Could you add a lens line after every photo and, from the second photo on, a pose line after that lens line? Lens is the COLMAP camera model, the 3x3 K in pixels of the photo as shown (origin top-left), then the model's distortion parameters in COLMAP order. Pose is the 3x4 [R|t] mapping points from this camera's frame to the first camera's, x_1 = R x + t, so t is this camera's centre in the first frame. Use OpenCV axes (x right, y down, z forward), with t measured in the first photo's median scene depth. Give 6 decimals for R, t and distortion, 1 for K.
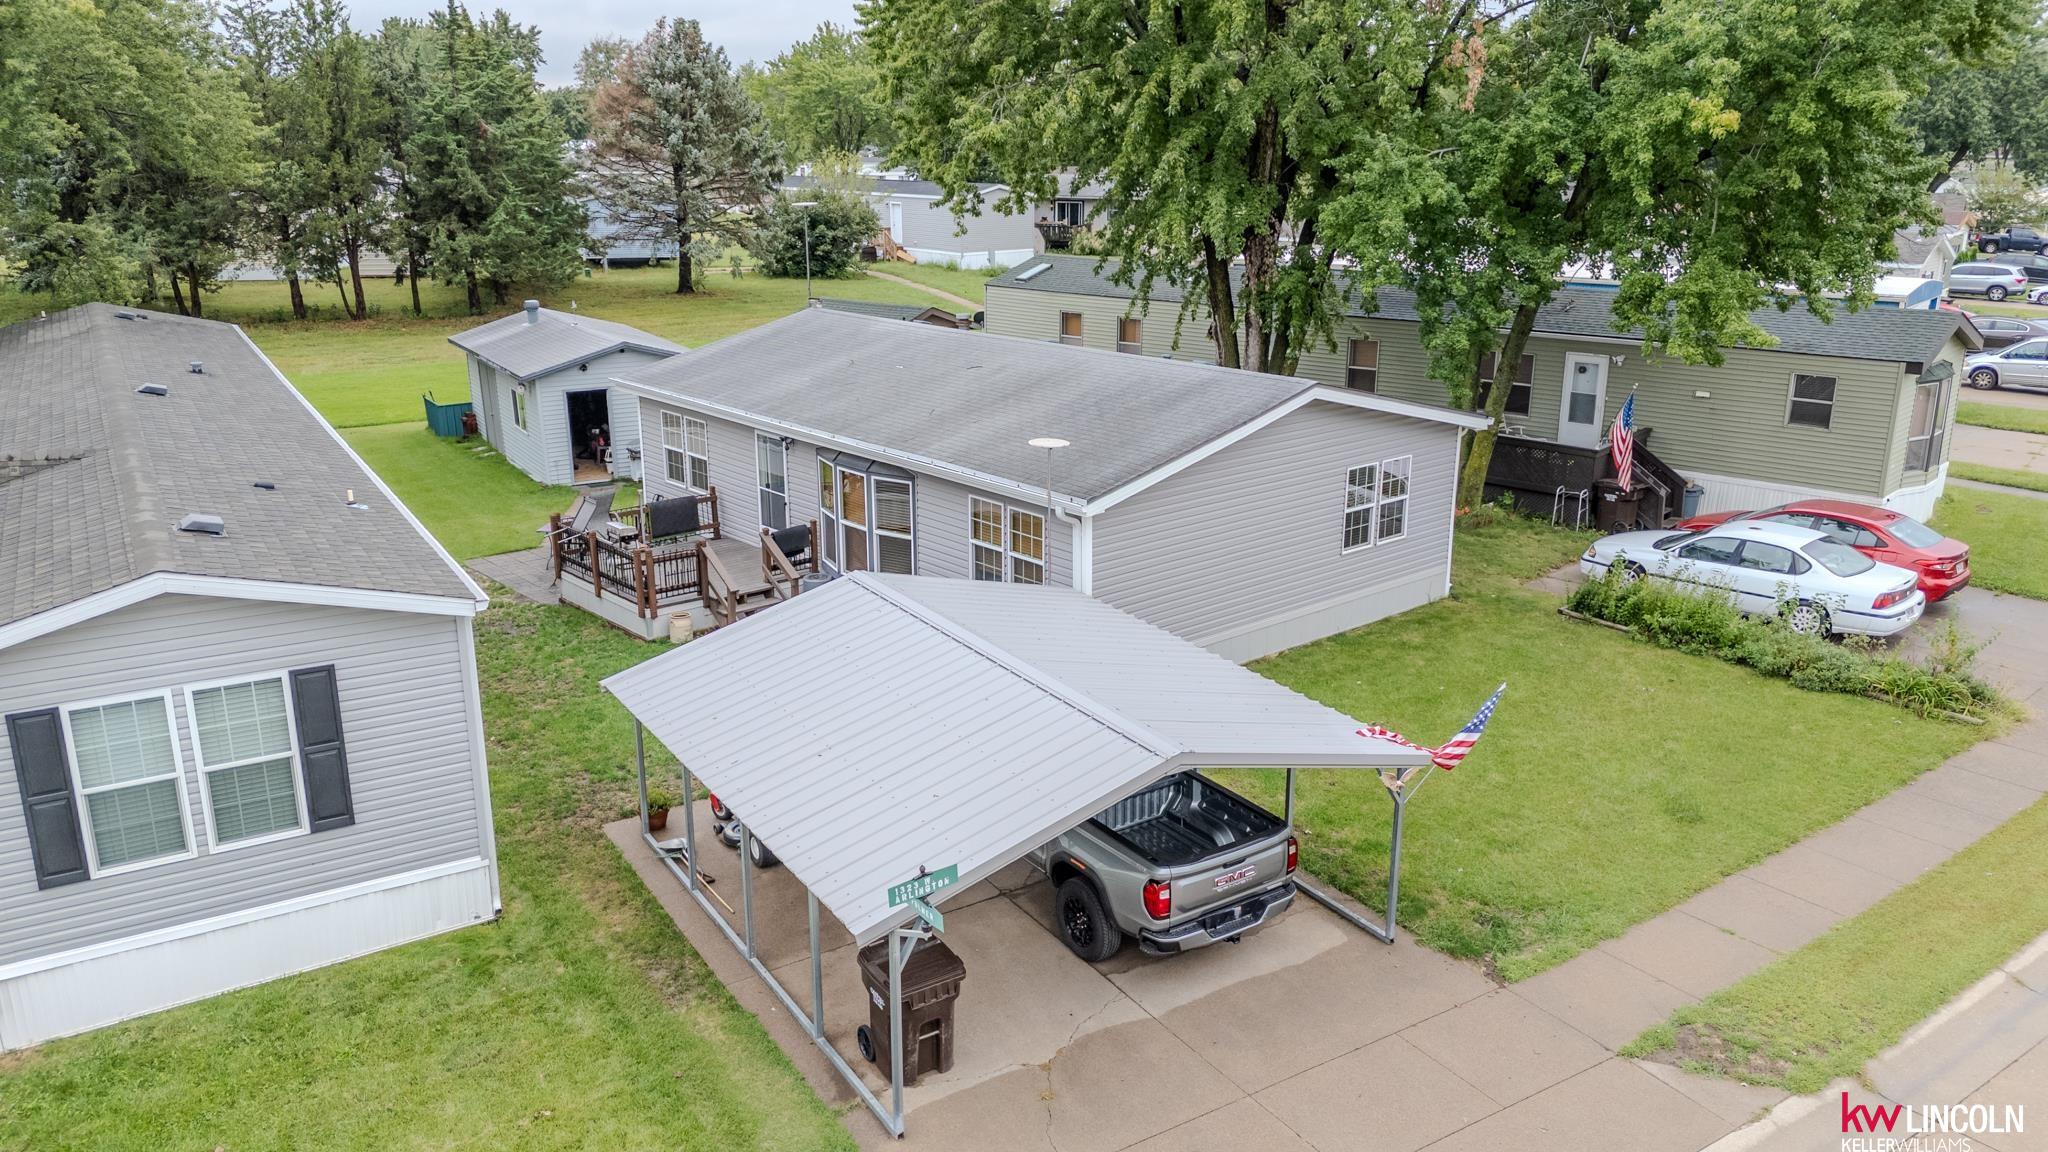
lens RADIAL K [[1491.7, 0, 1024.0], [0, 1491.7, 576.0], [0, 0, 1]] dist [0.086891, -0.077036]
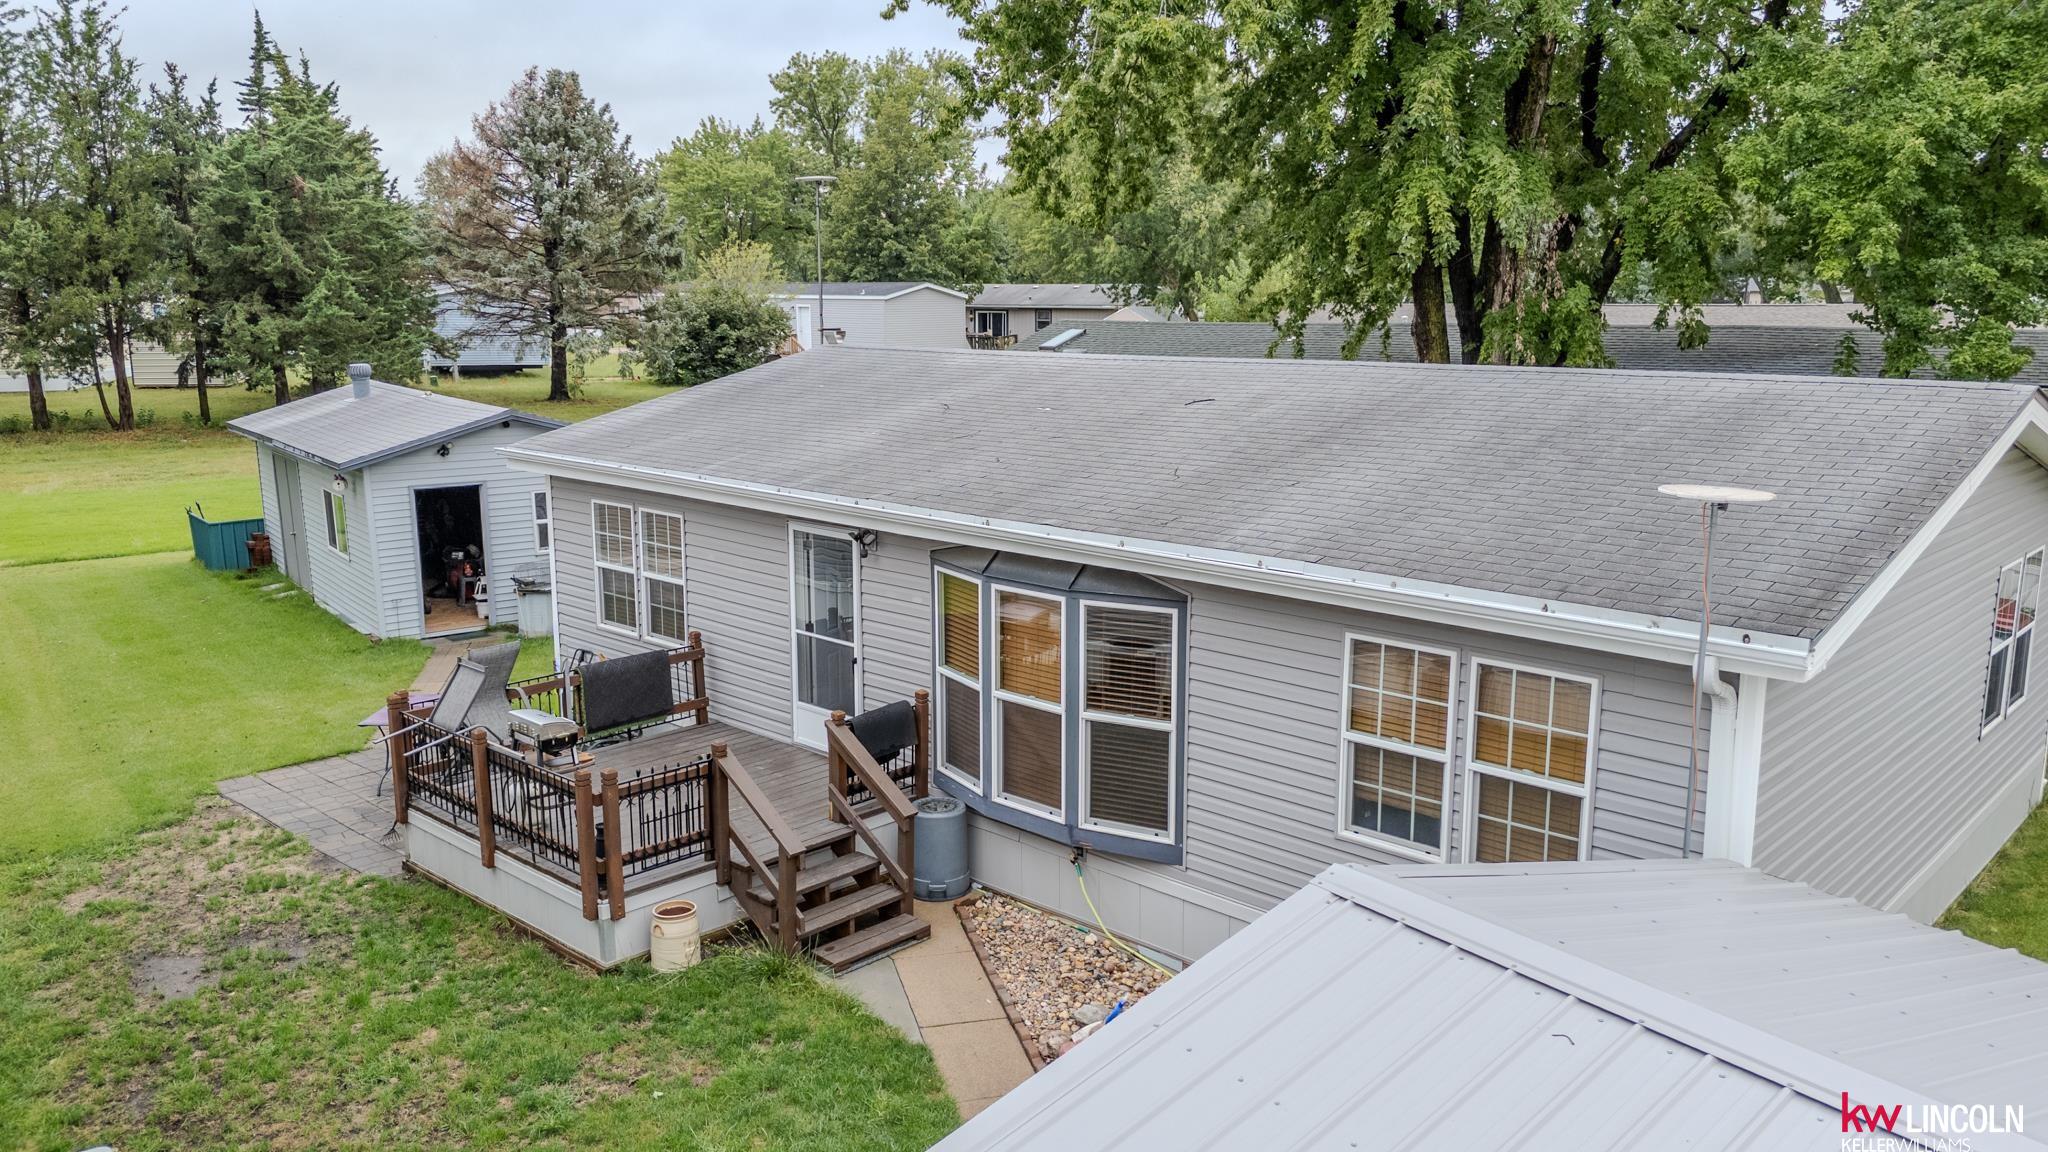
lens RADIAL K [[1491.7, 0, 1024.0], [0, 1491.7, 576.0], [0, 0, 1]] dist [0.086891, -0.077036]
pose [[0.994967, -0.018407, 0.098496, -0.098744], [0.027710, 0.995192, -0.093938, -0.017791], [-0.096293, 0.096194, 0.990694, 0.308113]]
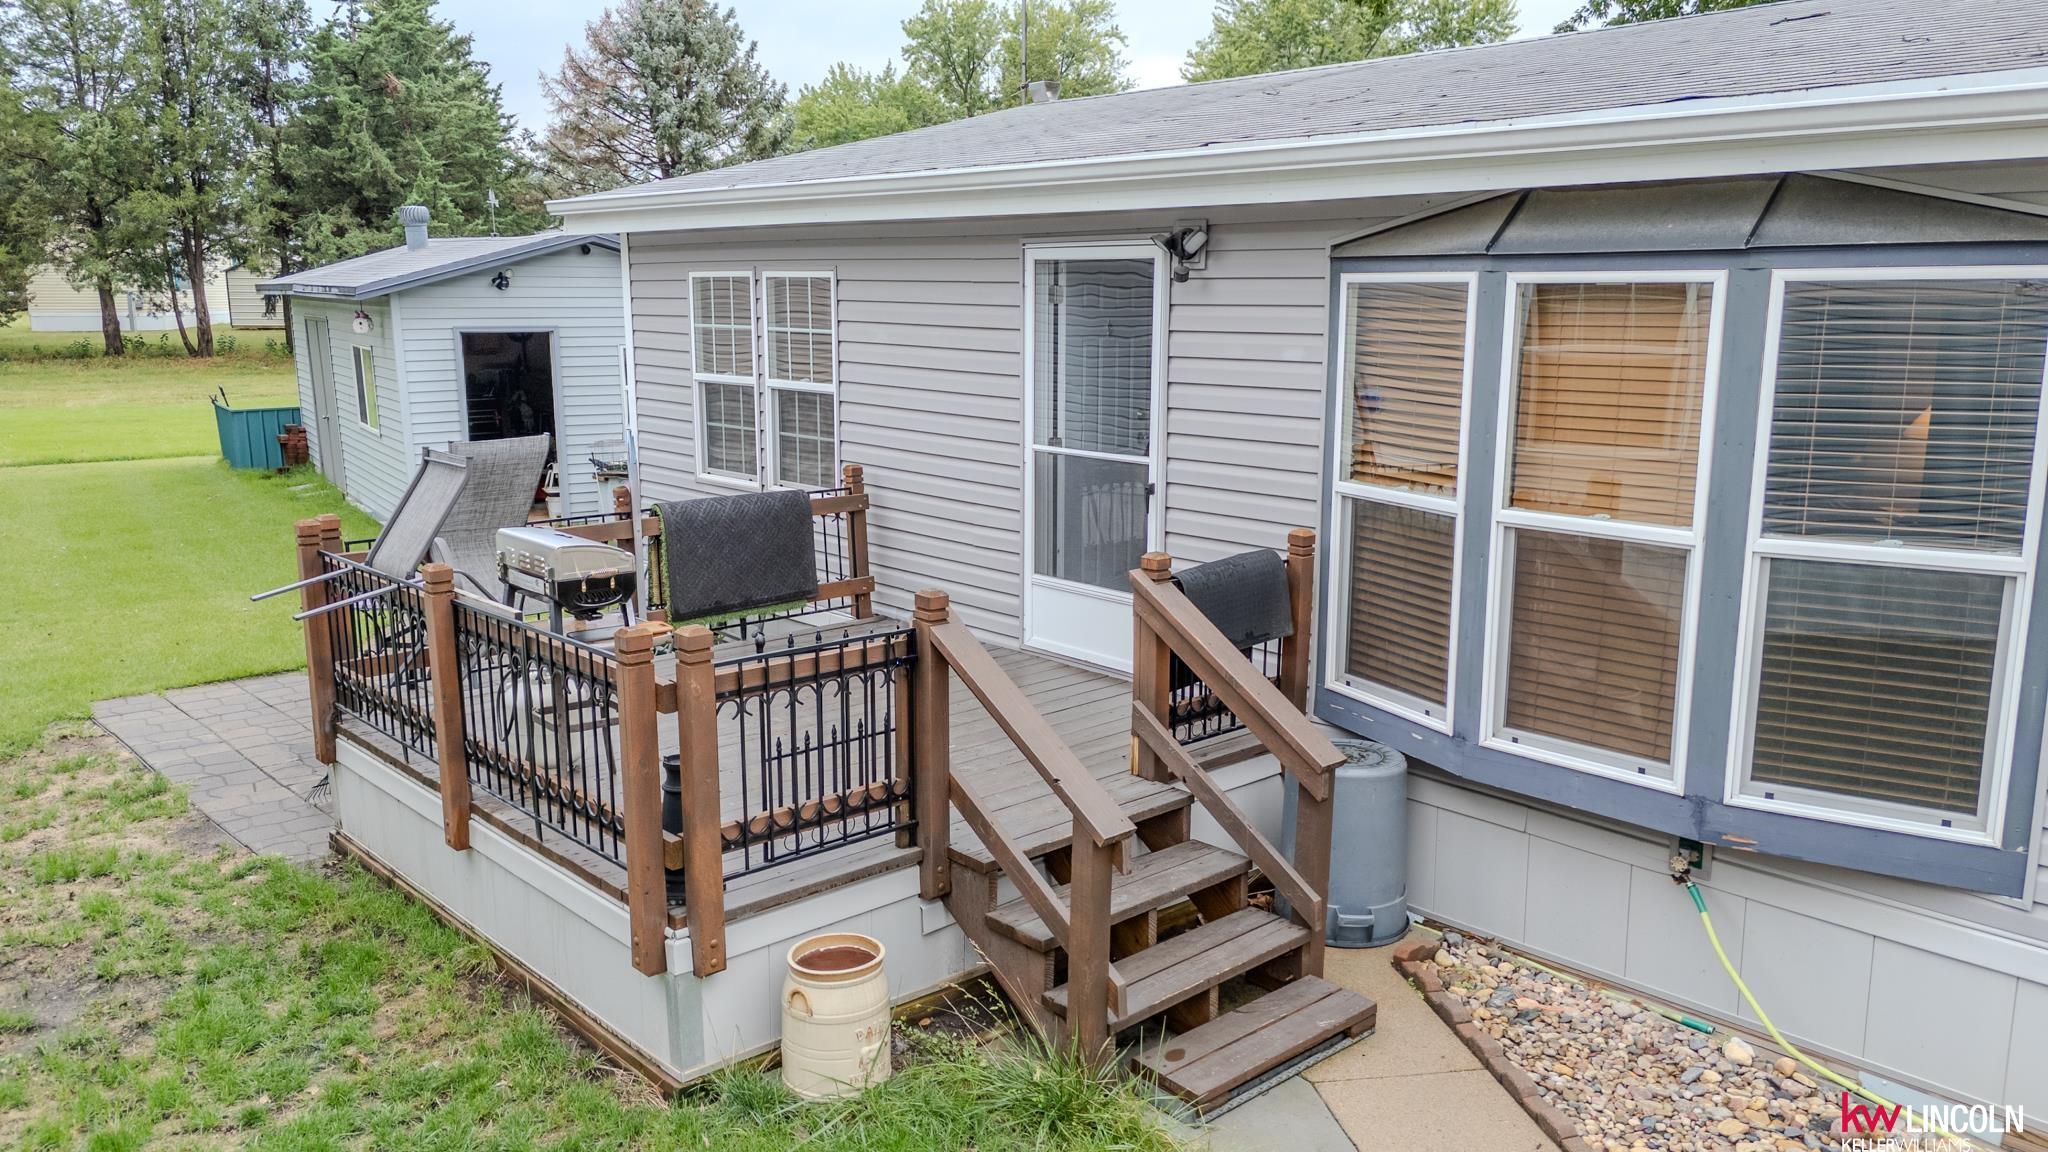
lens RADIAL K [[1491.7, 0, 1024.0], [0, 1491.7, 576.0], [0, 0, 1]] dist [0.086891, -0.077036]
pose [[0.999713, -0.003836, 0.023647, -0.124232], [0.006080, 0.995402, -0.095595, -0.003313], [-0.023171, 0.095711, 0.995139, 0.470630]]
